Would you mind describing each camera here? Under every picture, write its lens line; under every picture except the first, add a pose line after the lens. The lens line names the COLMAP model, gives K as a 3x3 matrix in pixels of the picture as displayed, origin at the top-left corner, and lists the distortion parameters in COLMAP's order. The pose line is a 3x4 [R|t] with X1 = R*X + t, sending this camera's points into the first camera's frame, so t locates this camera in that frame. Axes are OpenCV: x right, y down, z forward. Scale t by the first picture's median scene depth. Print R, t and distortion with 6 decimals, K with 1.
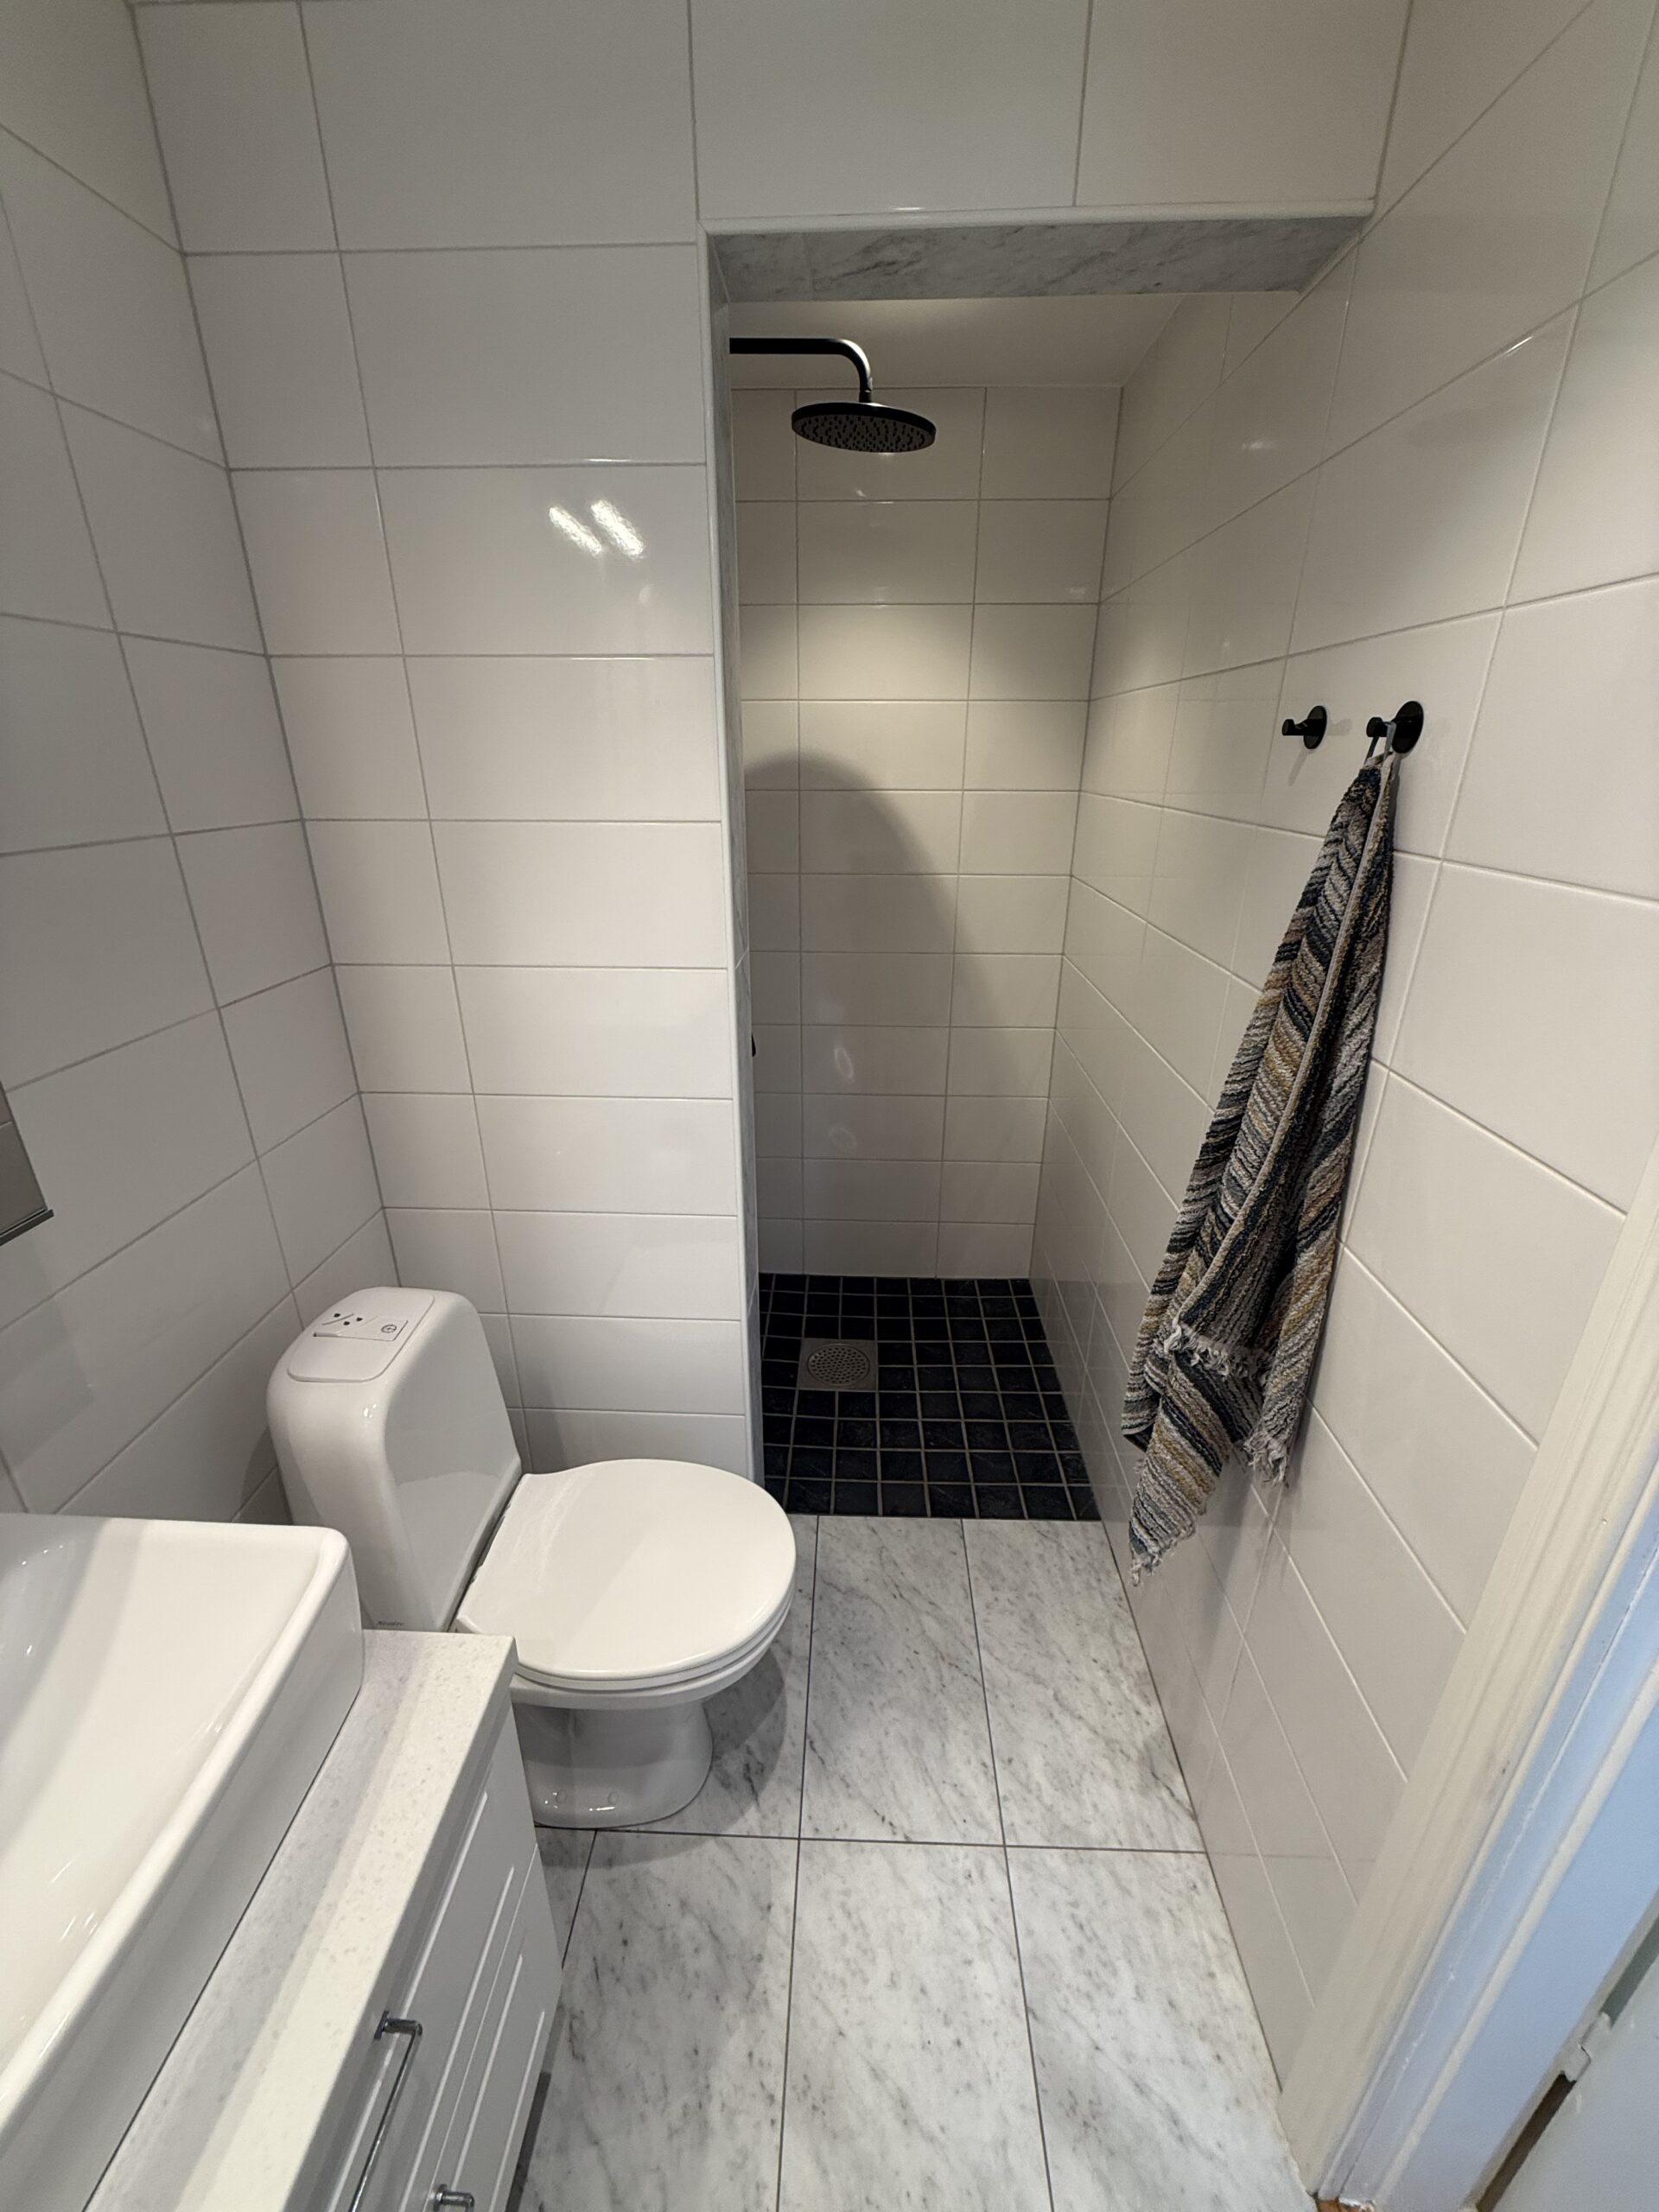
lens RADIAL K [[884.5, 0, 832.5], [0, 884.5, 1101.6], [0, 0, 1]] dist [-0.002048, 0.000765]
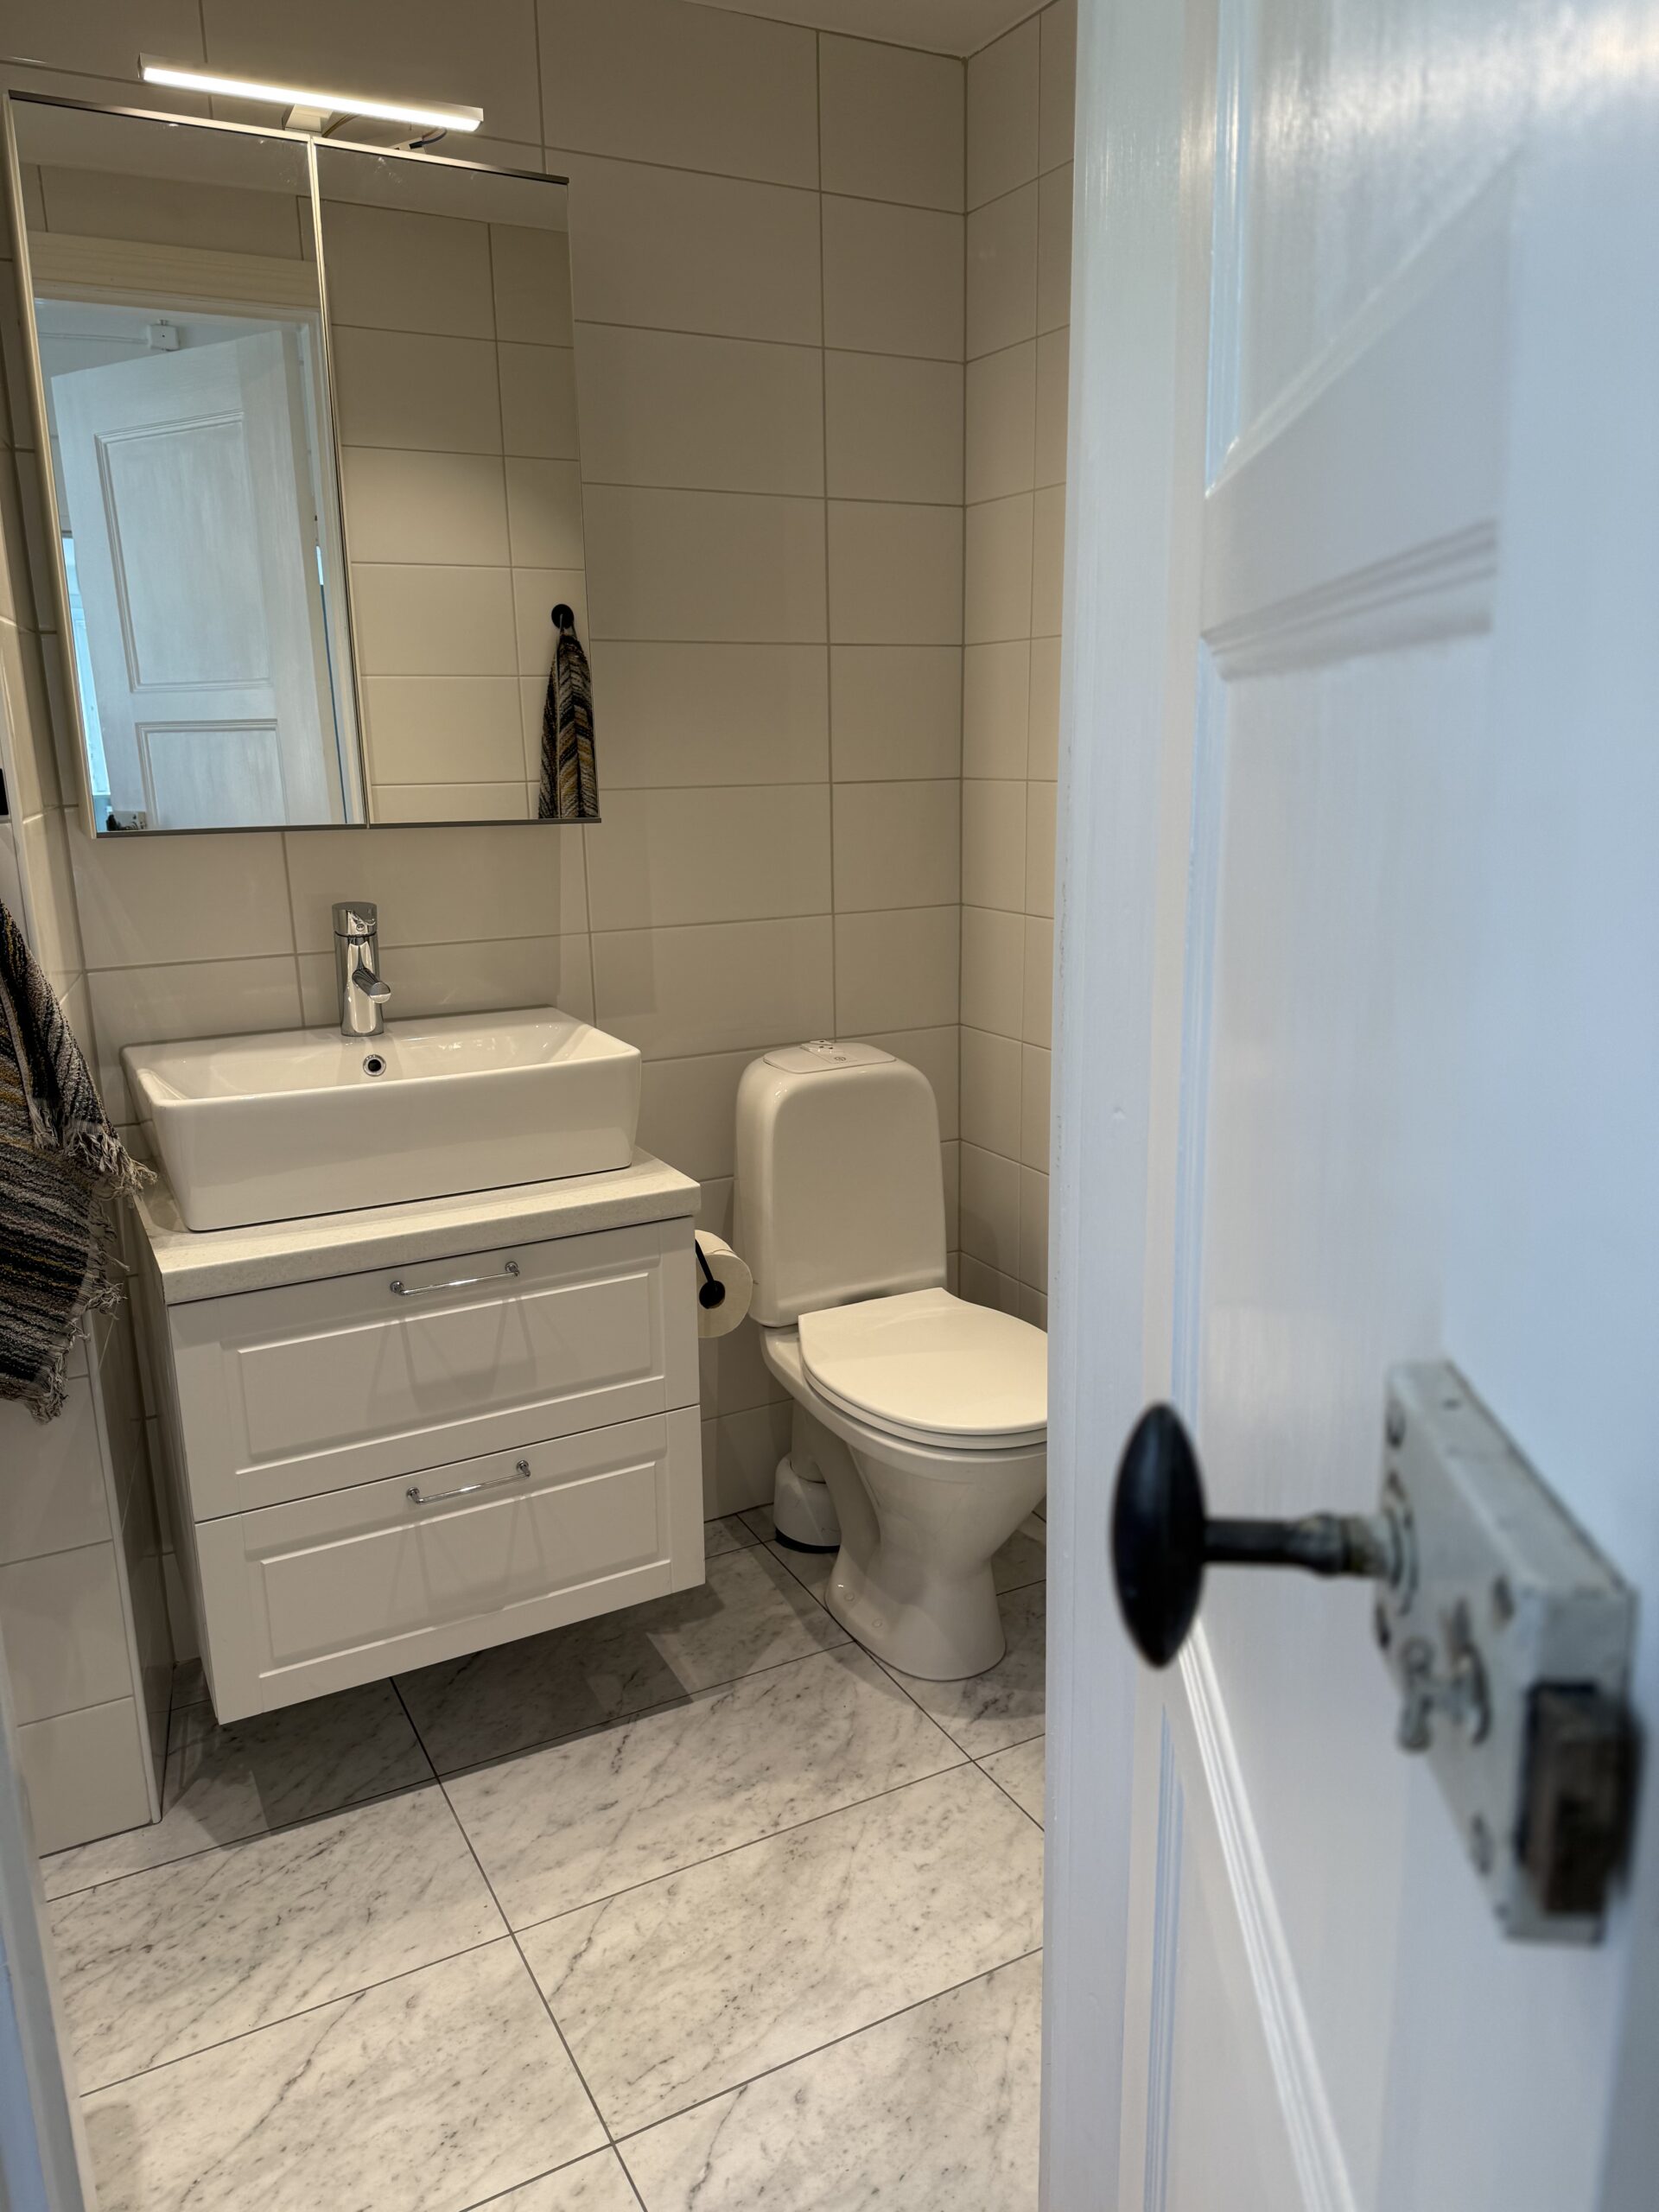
lens RADIAL K [[1572.2, 0, 831.9], [0, 1572.2, 1106.7], [0, 0, 1]] dist [0.018721, -0.022817]
pose [[0.511731, 0.193154, -0.837152, 1.141972], [-0.301783, 0.952721, 0.035346, 0.230610], [0.804400, 0.234550, 0.545827, -0.107790]]
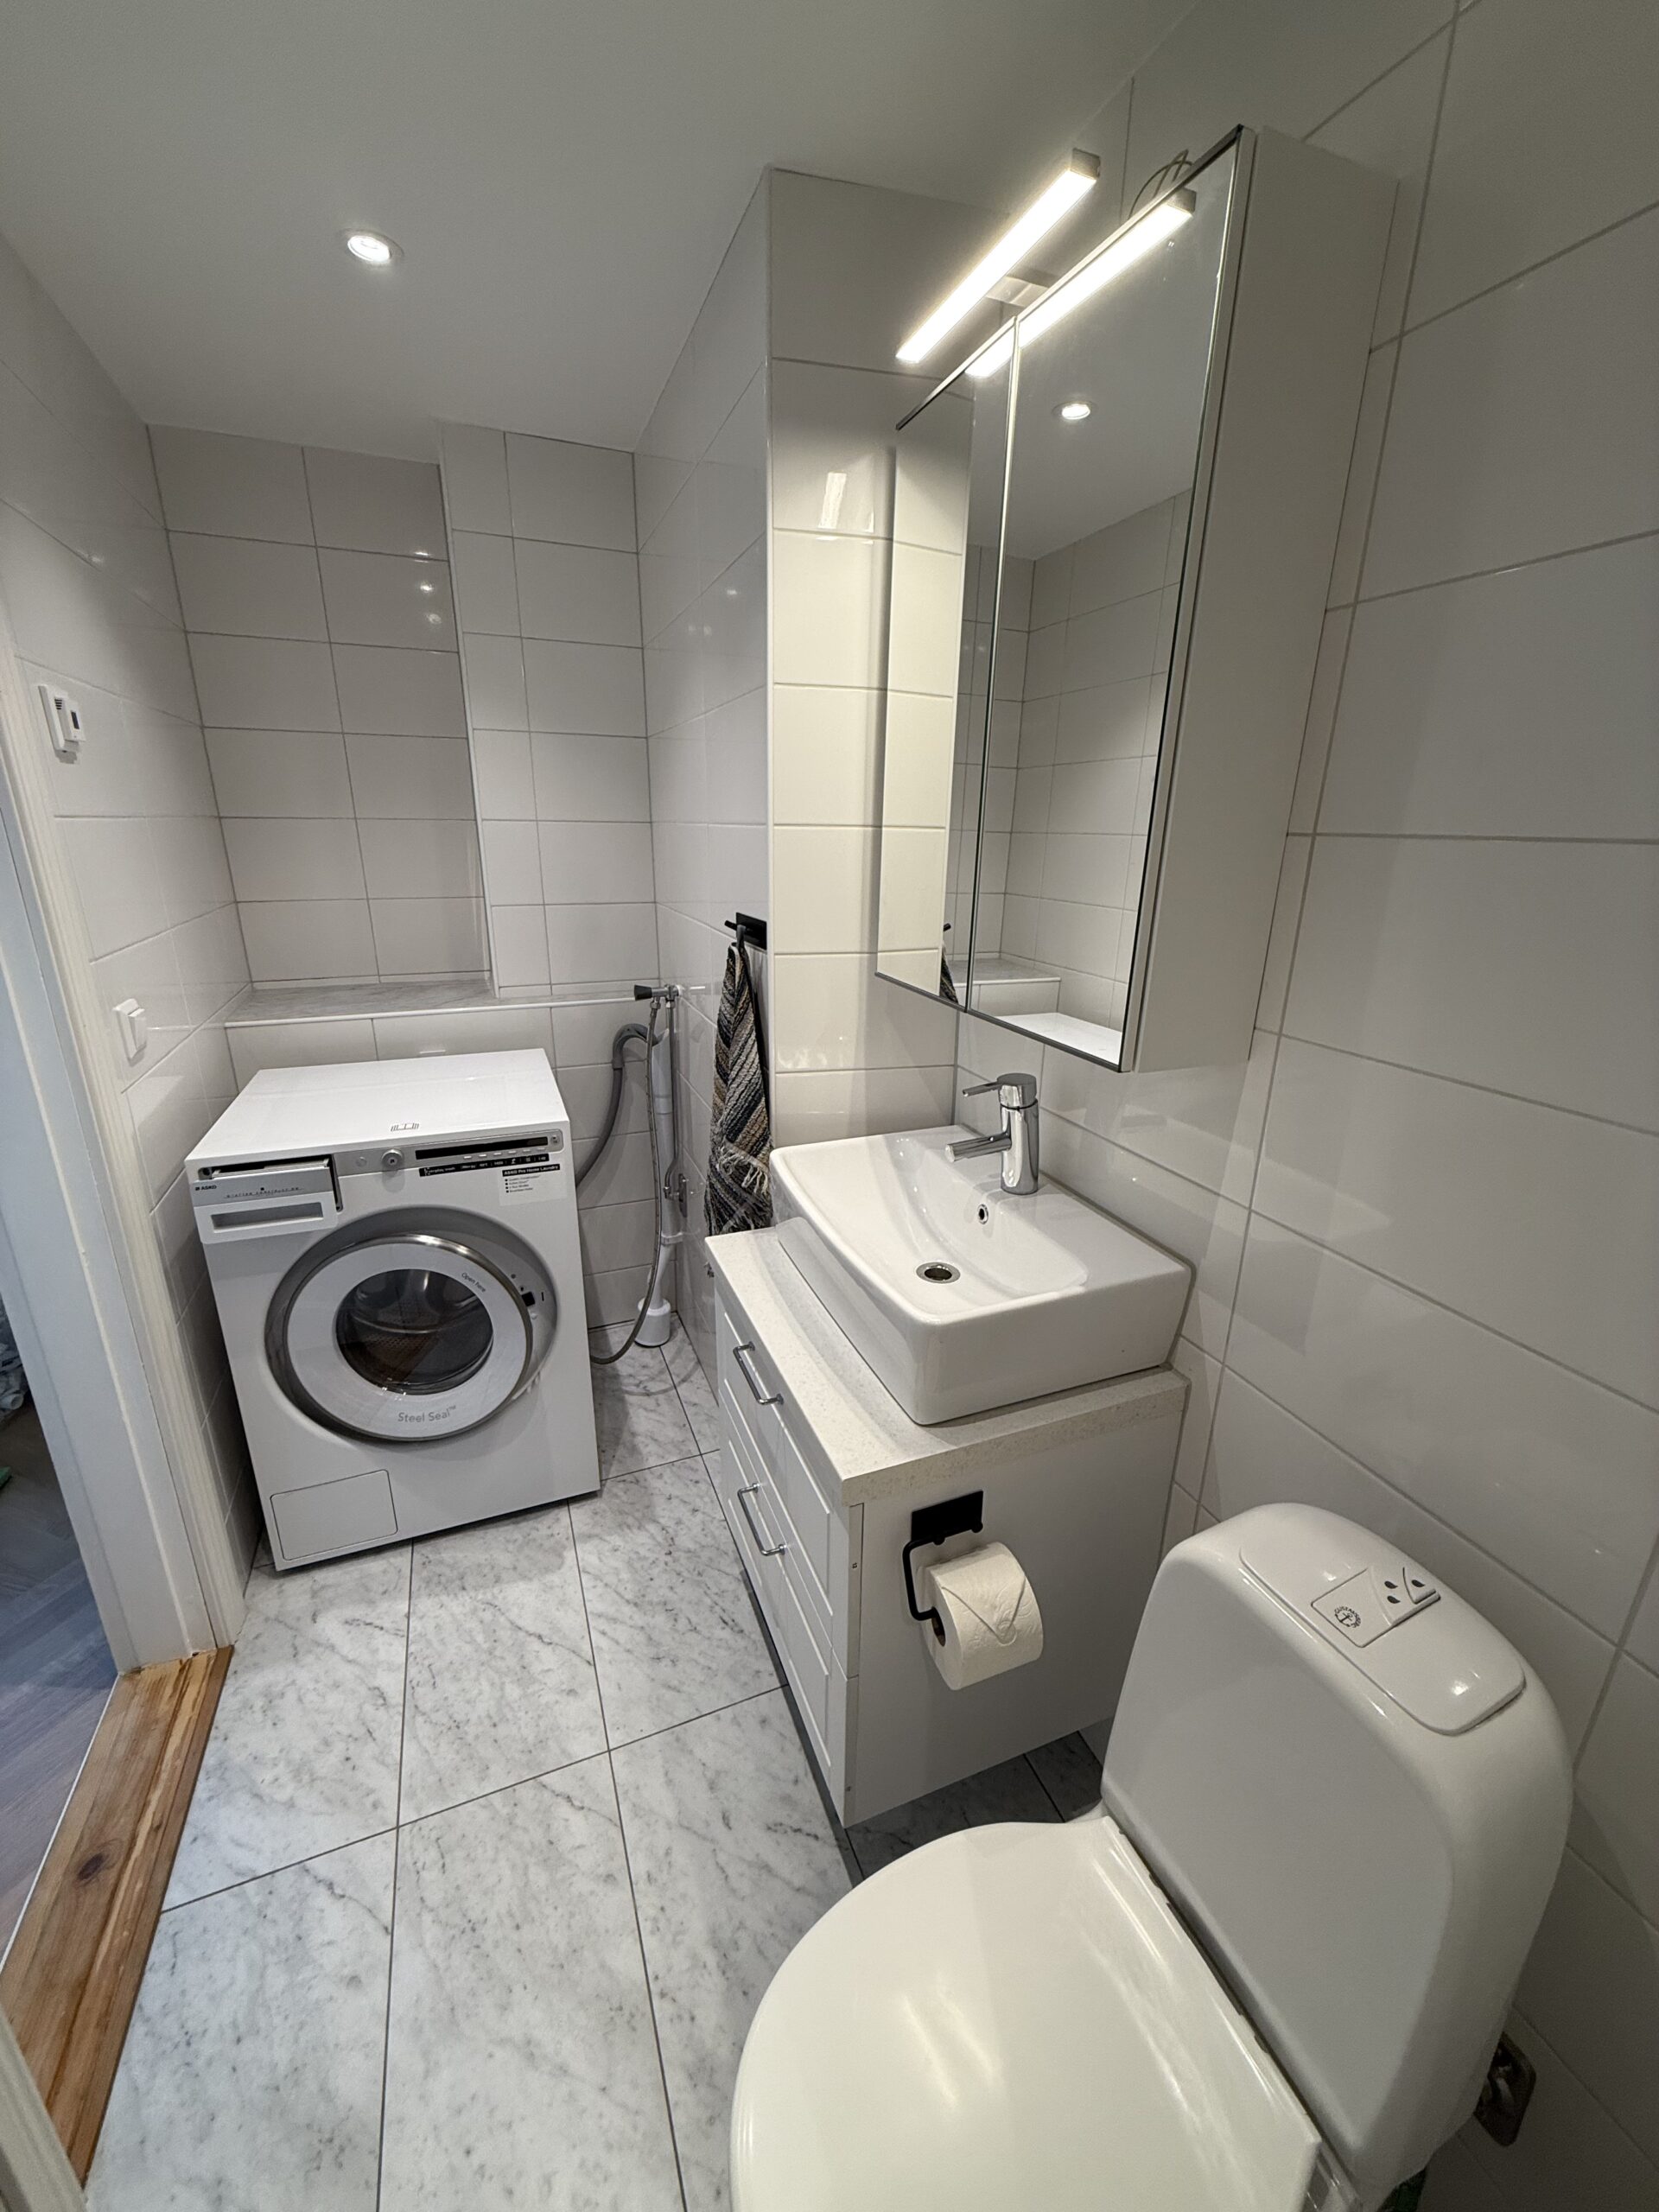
lens RADIAL K [[884.5, 0, 834.4], [0, 884.5, 1092.1], [0, 0, 1]] dist [-0.002048, 0.000765]
pose [[-0.912213, 0.103542, -0.396418, 0.043684], [-0.169705, 0.785156, 0.595593, -0.334153], [0.372918, 0.610582, -0.698657, 1.005287]]
